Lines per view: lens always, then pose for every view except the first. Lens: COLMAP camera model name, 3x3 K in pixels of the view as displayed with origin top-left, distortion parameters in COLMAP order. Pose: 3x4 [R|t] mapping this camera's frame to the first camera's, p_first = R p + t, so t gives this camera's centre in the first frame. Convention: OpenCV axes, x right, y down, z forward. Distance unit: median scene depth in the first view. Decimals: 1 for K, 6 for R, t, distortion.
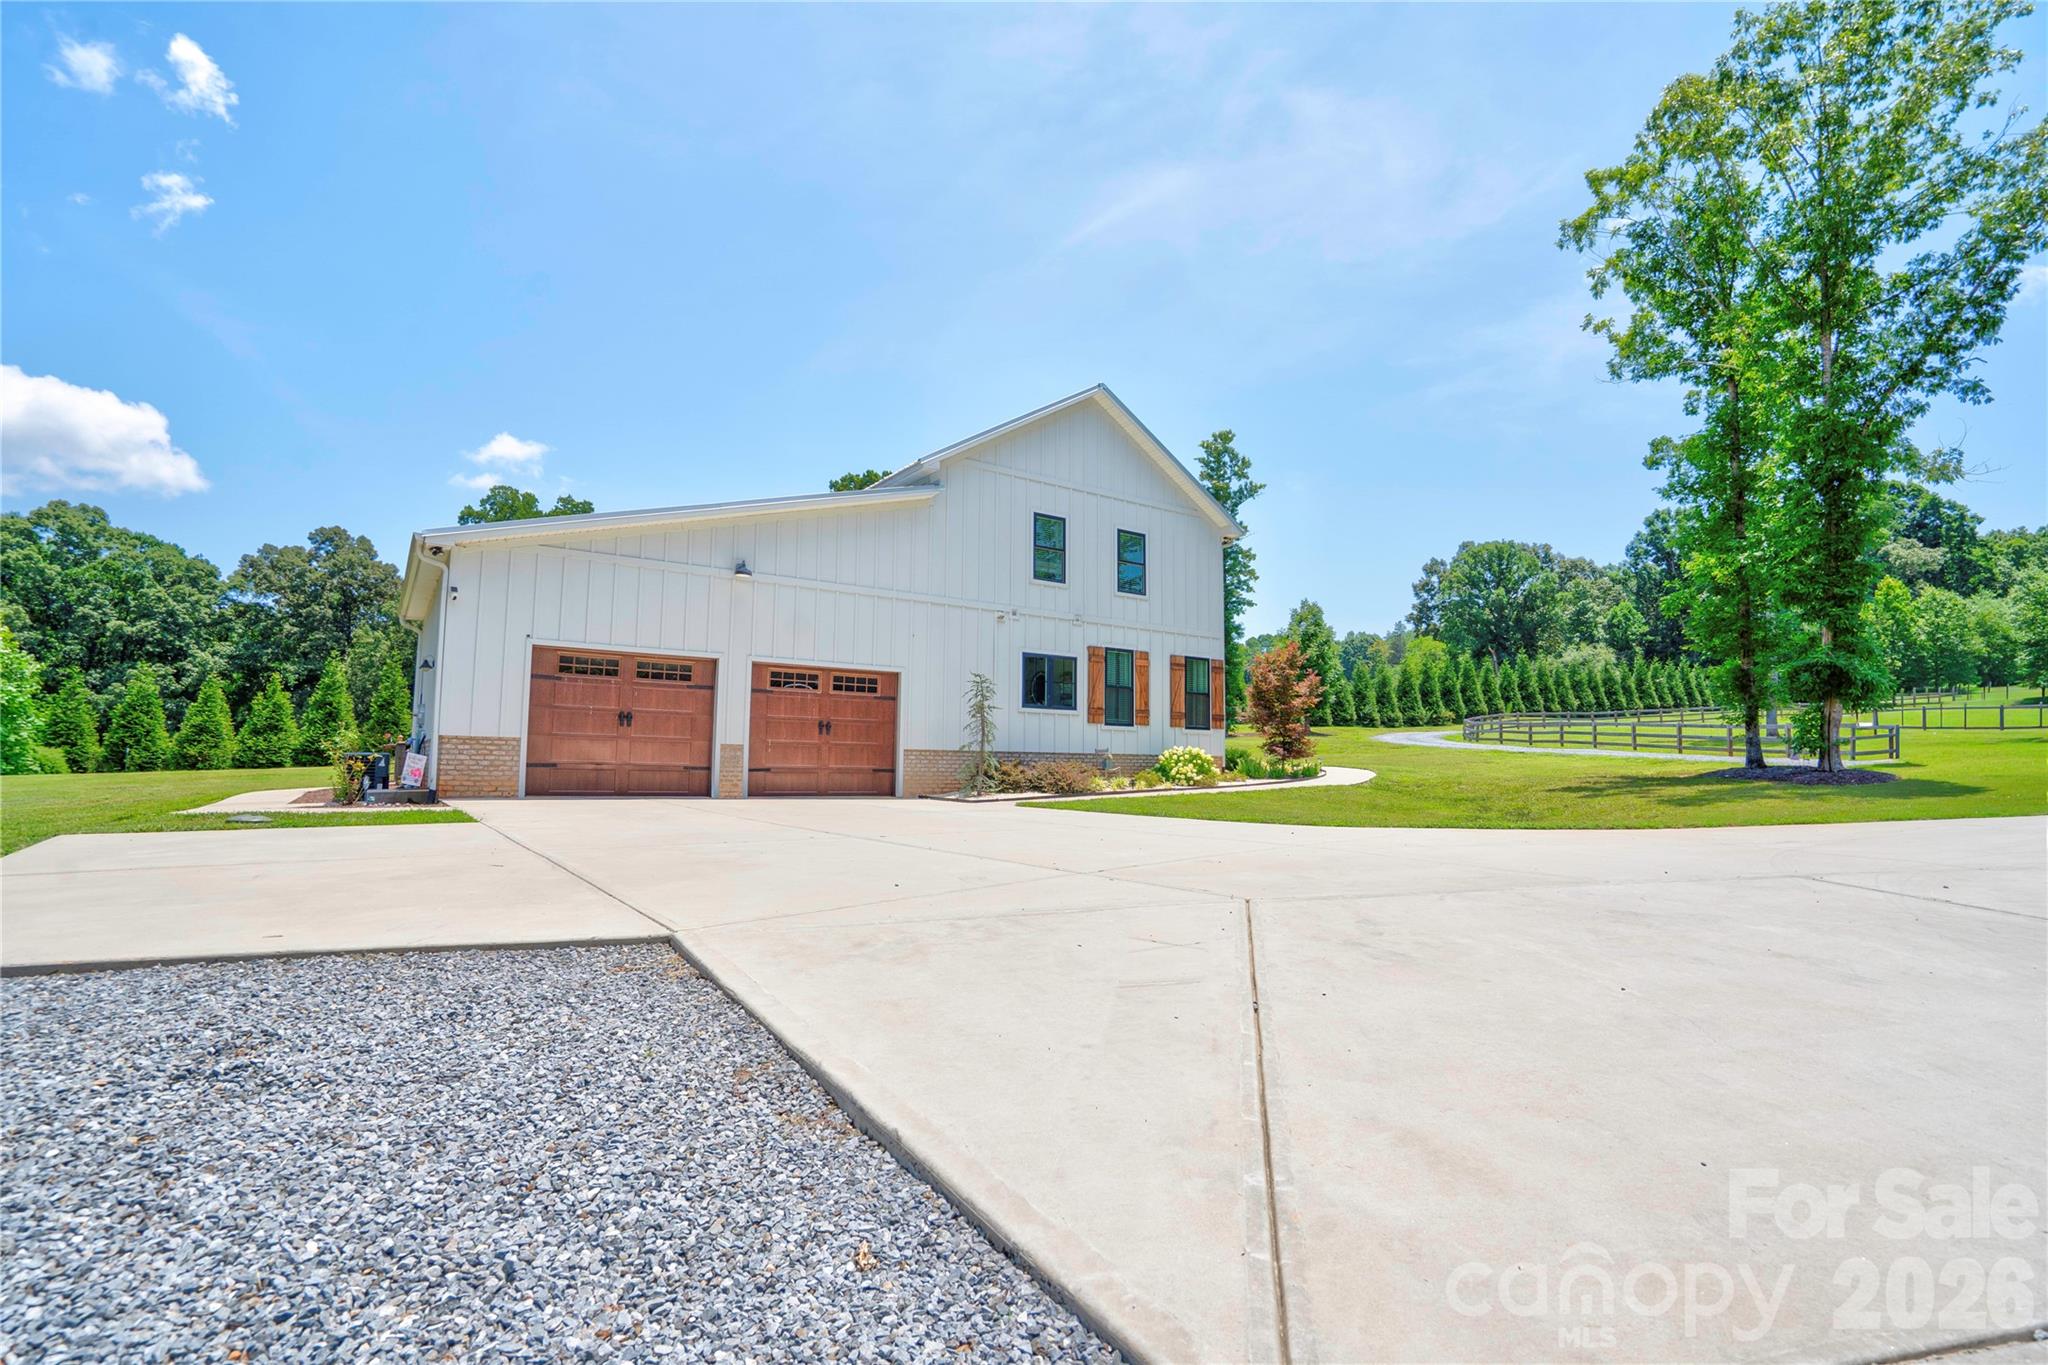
lens RADIAL K [[963.0, 0, 1023.3], [0, 963.0, 655.9], [0, 0, 1]] dist [-0.100536, 0.000066]
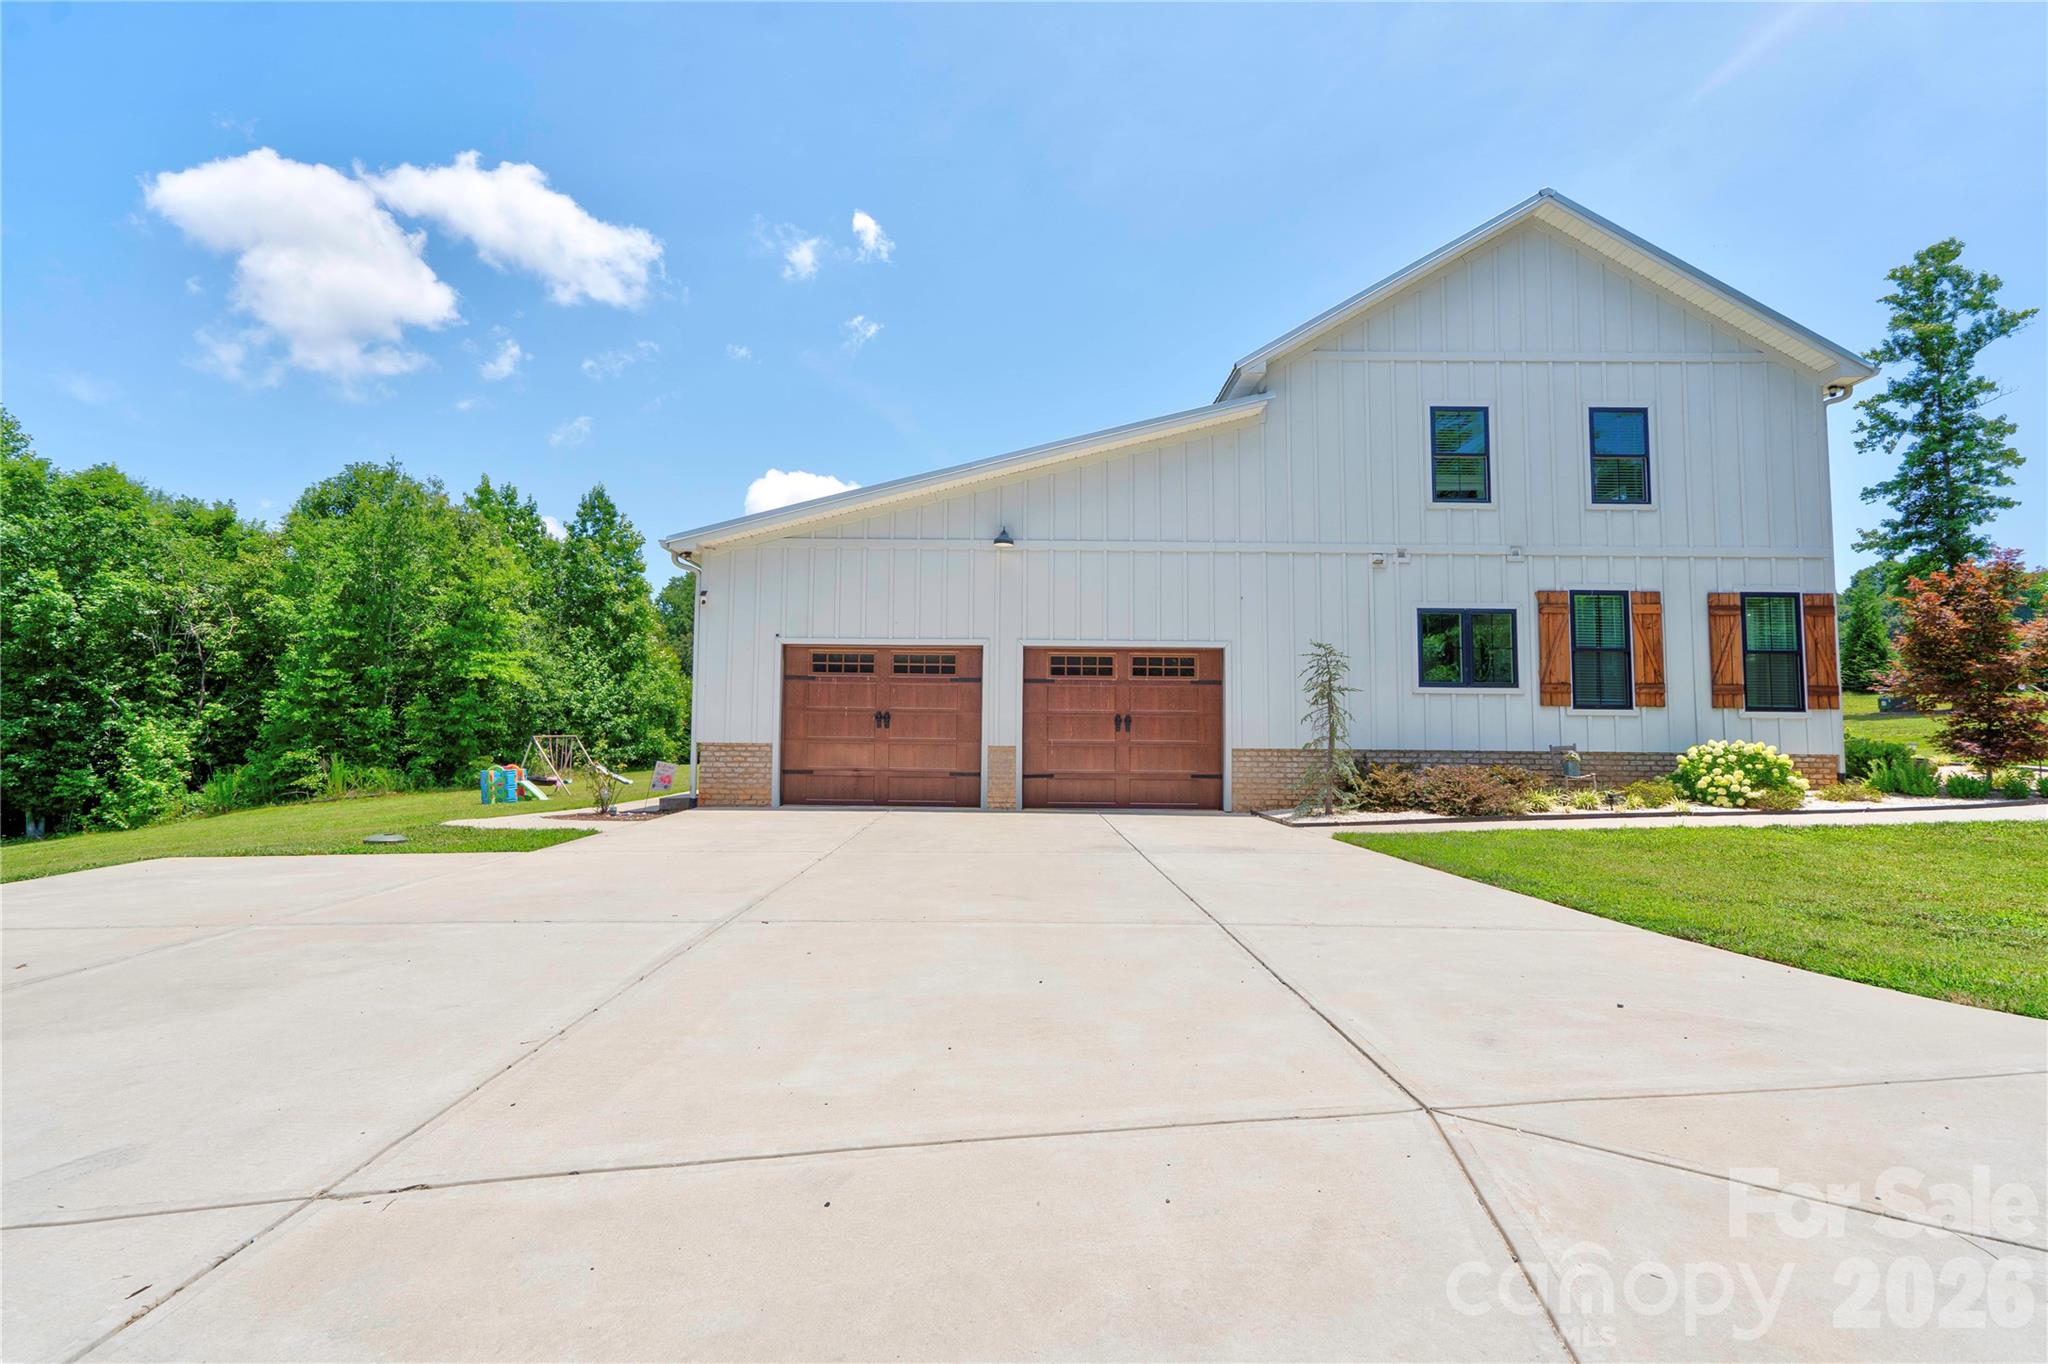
lens RADIAL K [[940.2, 0, 1024.9], [0, 940.2, 663.6], [0, 0, 1]] dist [0.001383, 0.000591]
pose [[0.813246, -0.051292, -0.579655, 0.163341], [0.065914, 0.997817, 0.004182, 0.014807], [0.578175, -0.041608, 0.814851, 0.276977]]
